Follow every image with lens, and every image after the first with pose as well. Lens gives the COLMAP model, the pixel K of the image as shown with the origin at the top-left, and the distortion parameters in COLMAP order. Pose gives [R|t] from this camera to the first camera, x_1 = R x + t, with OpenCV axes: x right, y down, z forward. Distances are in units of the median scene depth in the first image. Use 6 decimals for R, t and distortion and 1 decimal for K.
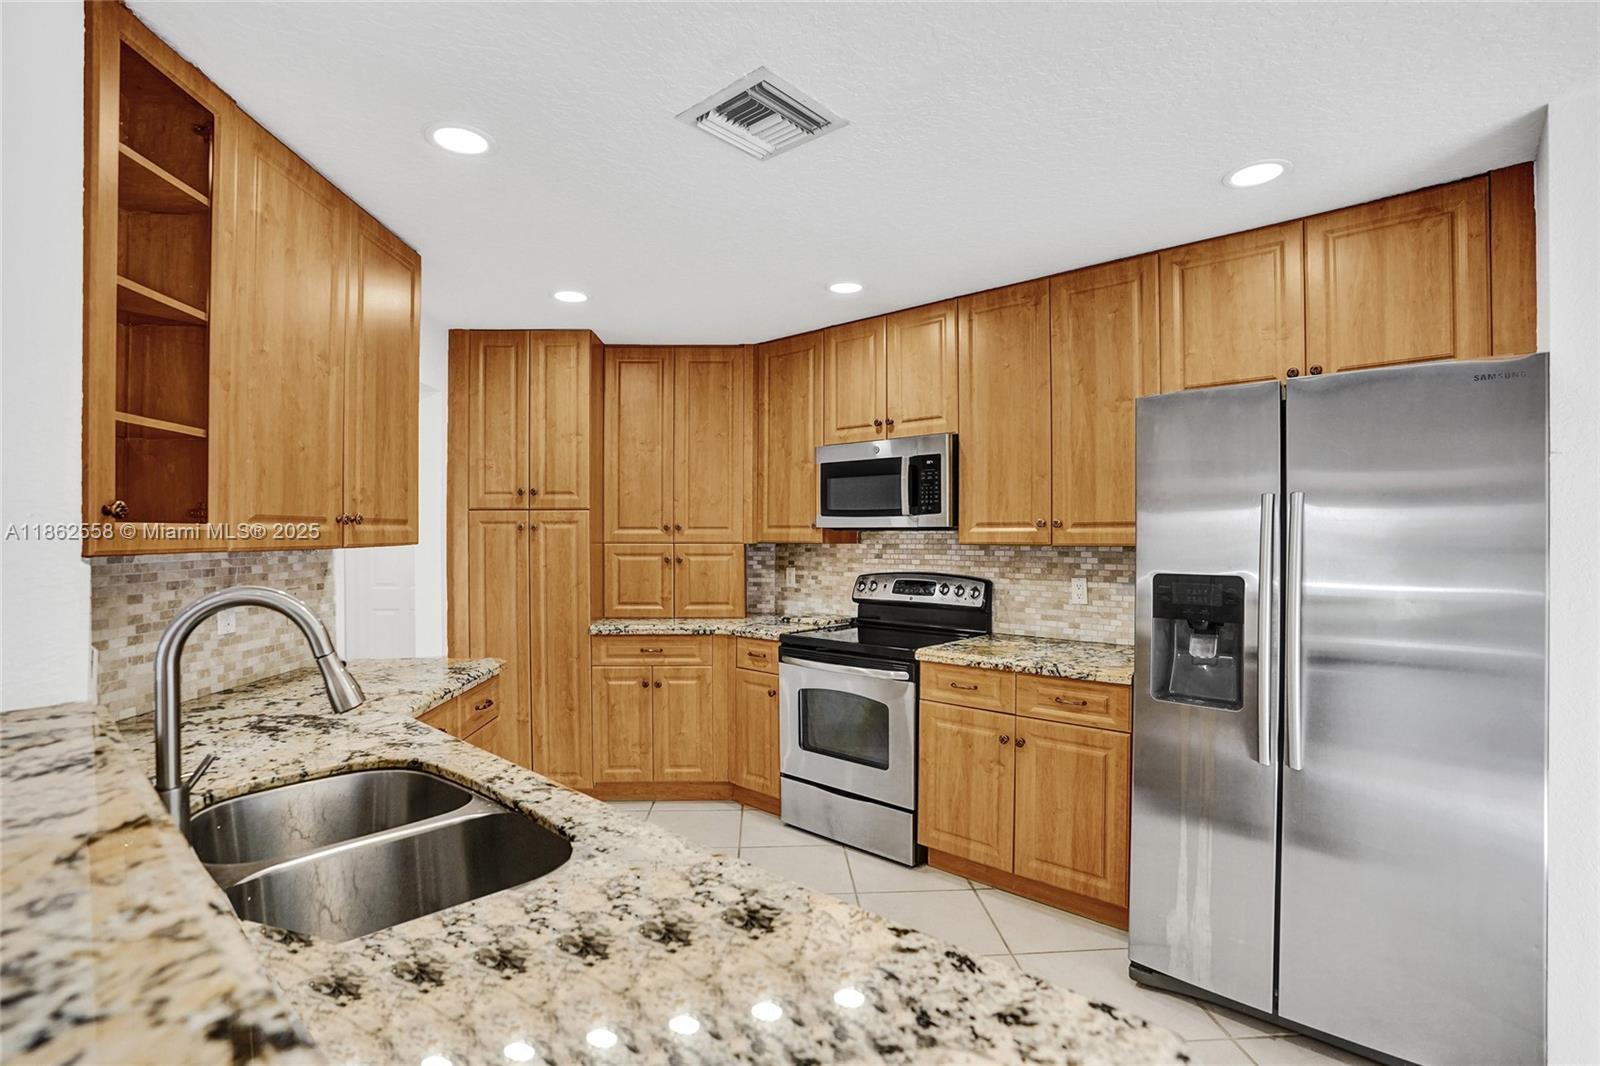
lens RADIAL K [[766.0, 0, 805.8], [0, 766.0, 534.5], [0, 0, 1]] dist [-0.078294, 0.040352]
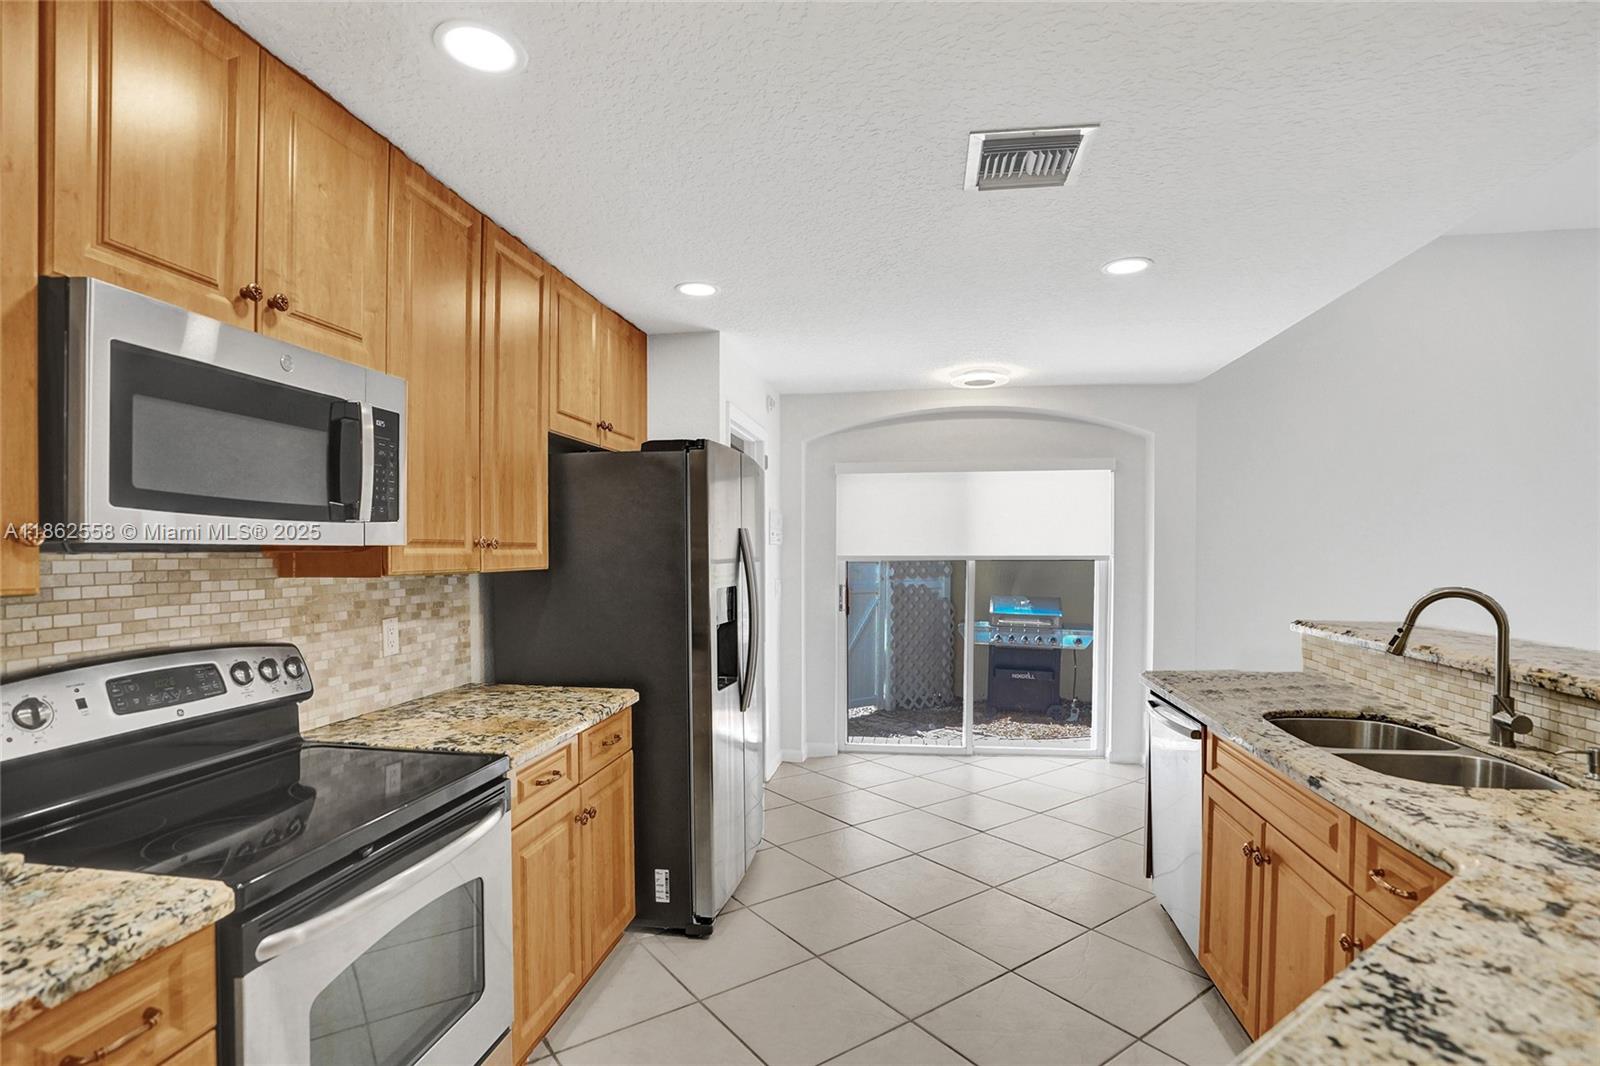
lens RADIAL K [[774.5, 0, 794.7], [0, 774.5, 525.9], [0, 0, 1]] dist [-0.062775, 0.026529]
pose [[-0.542785, 0.026845, 0.839442, -0.422650], [0.000490, 0.999499, -0.031646, -0.006771], [-0.839871, -0.016766, -0.542526, 0.996066]]
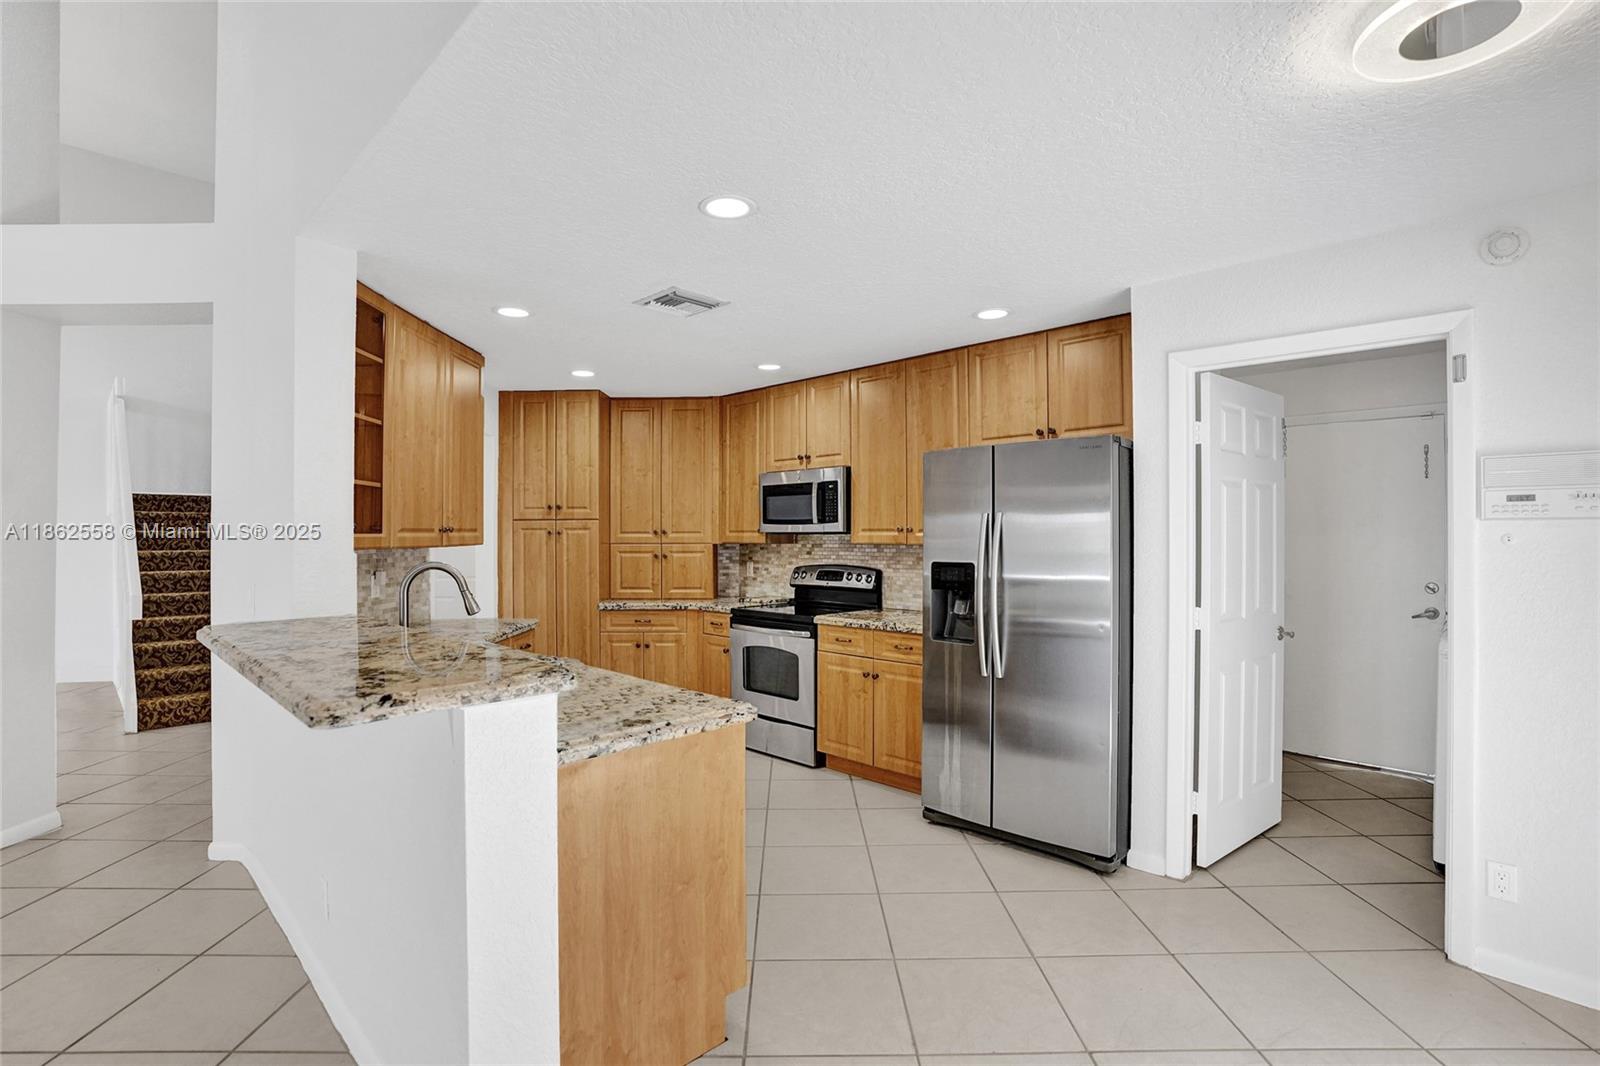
lens RADIAL K [[774.5, 0, 794.7], [0, 774.5, 525.9], [0, 0, 1]] dist [-0.062775, 0.026529]
pose [[0.998462, -0.003515, -0.055326, 0.165302], [0.002869, 0.999927, -0.011745, -0.004077], [0.055363, 0.011569, 0.998399, -0.422004]]
